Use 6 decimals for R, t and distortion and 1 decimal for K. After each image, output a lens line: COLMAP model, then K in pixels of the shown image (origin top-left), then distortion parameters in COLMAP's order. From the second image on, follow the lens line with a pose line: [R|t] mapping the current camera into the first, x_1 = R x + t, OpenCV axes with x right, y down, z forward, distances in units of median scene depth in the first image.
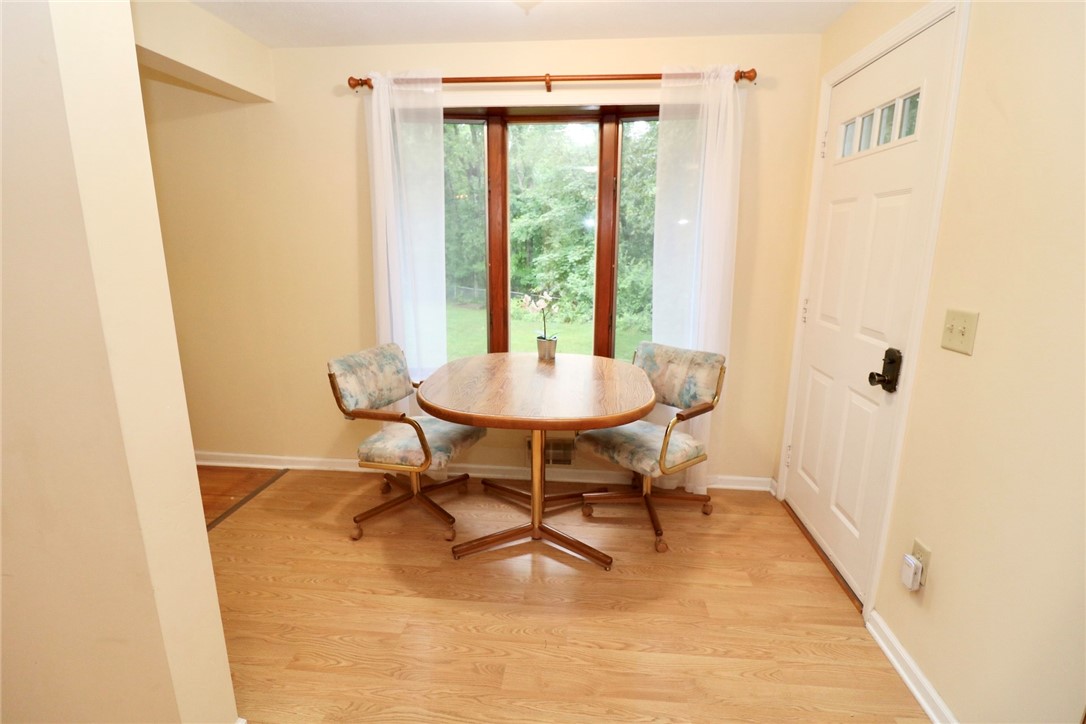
lens RADIAL K [[501.0, 0, 546.0], [0, 501.0, 351.7], [0, 0, 1]] dist [-0.002917, -0.011839]
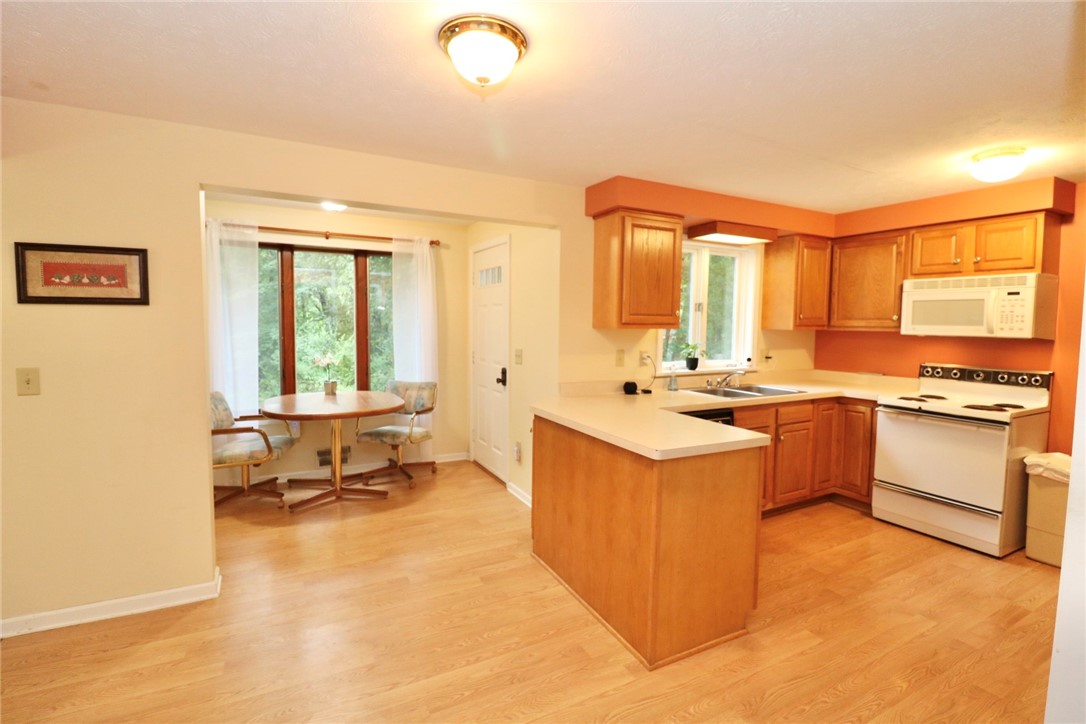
lens RADIAL K [[498.8, 0, 547.2], [0, 498.8, 352.1], [0, 0, 1]] dist [0.000853, -0.012696]
pose [[0.835953, -0.030356, 0.547961, -0.321110], [0.111684, 0.986985, -0.115706, 0.158013], [-0.537317, 0.157923, 0.828463, -0.802181]]
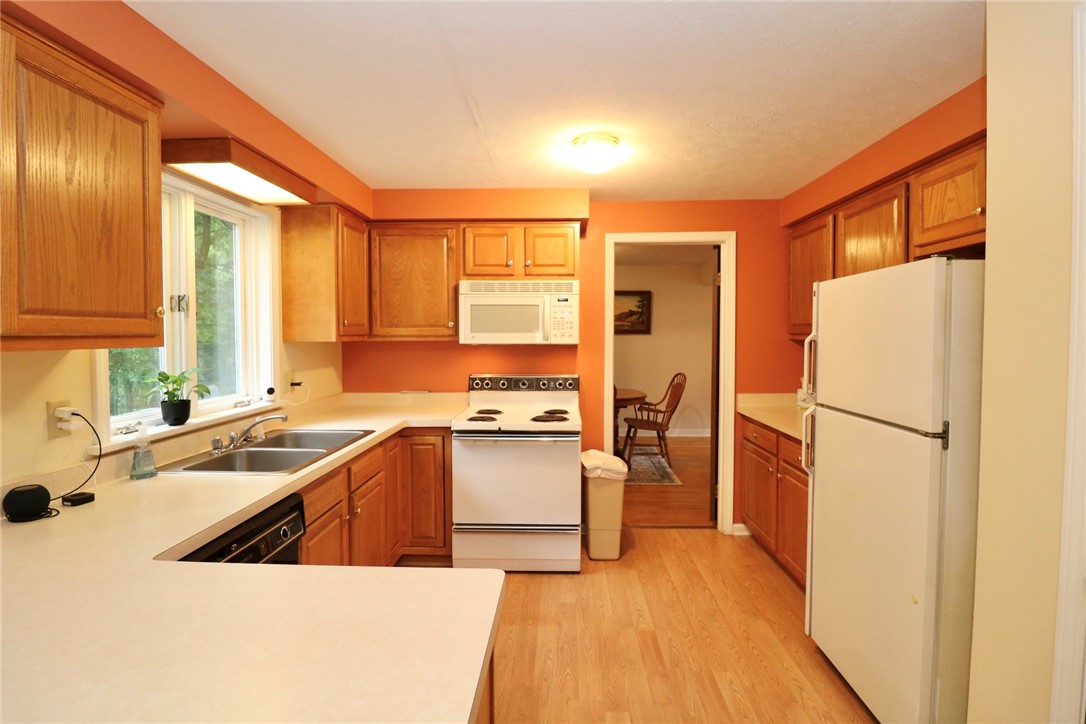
lens RADIAL K [[501.0, 0, 546.0], [0, 501.0, 351.7], [0, 0, 1]] dist [-0.002917, -0.011839]
pose [[-0.054274, -0.040915, 0.997687, 0.099159], [0.214632, 0.975327, 0.051674, 0.051123], [-0.975186, 0.216940, -0.044153, -0.293895]]
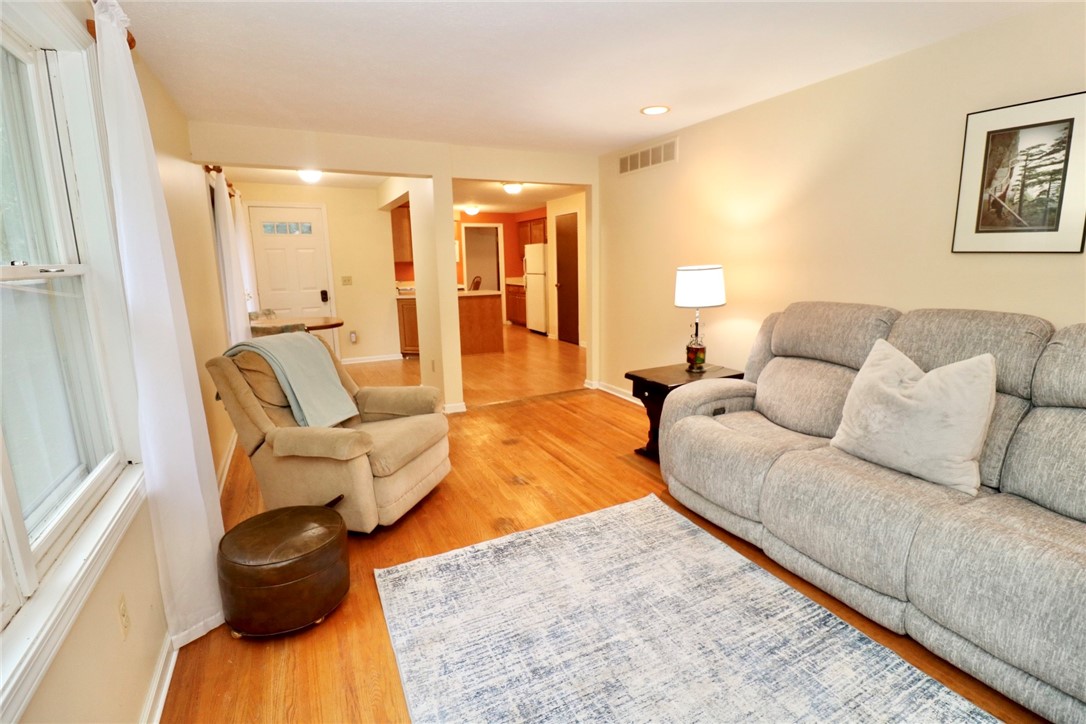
lens RADIAL K [[501.0, 0, 546.0], [0, 501.0, 351.7], [0, 0, 1]] dist [-0.002917, -0.011839]
pose [[-0.530375, -0.150915, 0.834222, -2.414612], [0.196361, 0.935399, 0.294059, -0.248773], [-0.824709, 0.319771, -0.466479, 1.074135]]
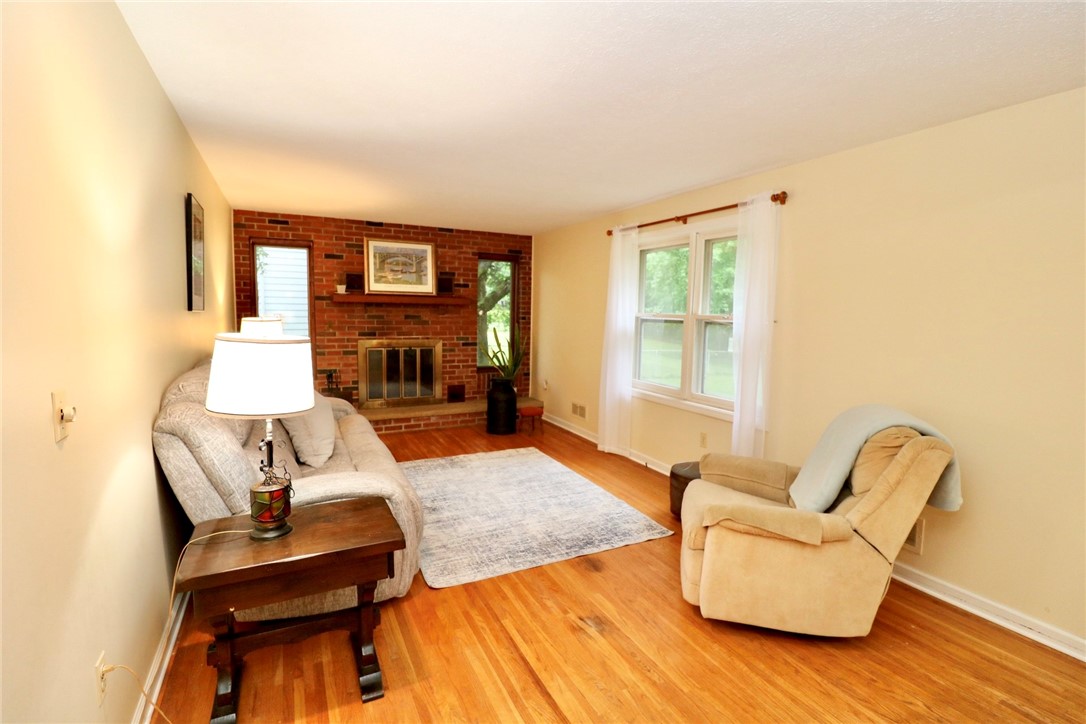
lens RADIAL K [[501.0, 0, 546.0], [0, 501.0, 351.7], [0, 0, 1]] dist [-0.002917, -0.011839]
pose [[0.532399, 0.074843, -0.843179, -0.674035], [-0.194801, 0.980182, -0.035997, -0.015343], [0.823774, 0.183417, 0.536427, -0.012767]]
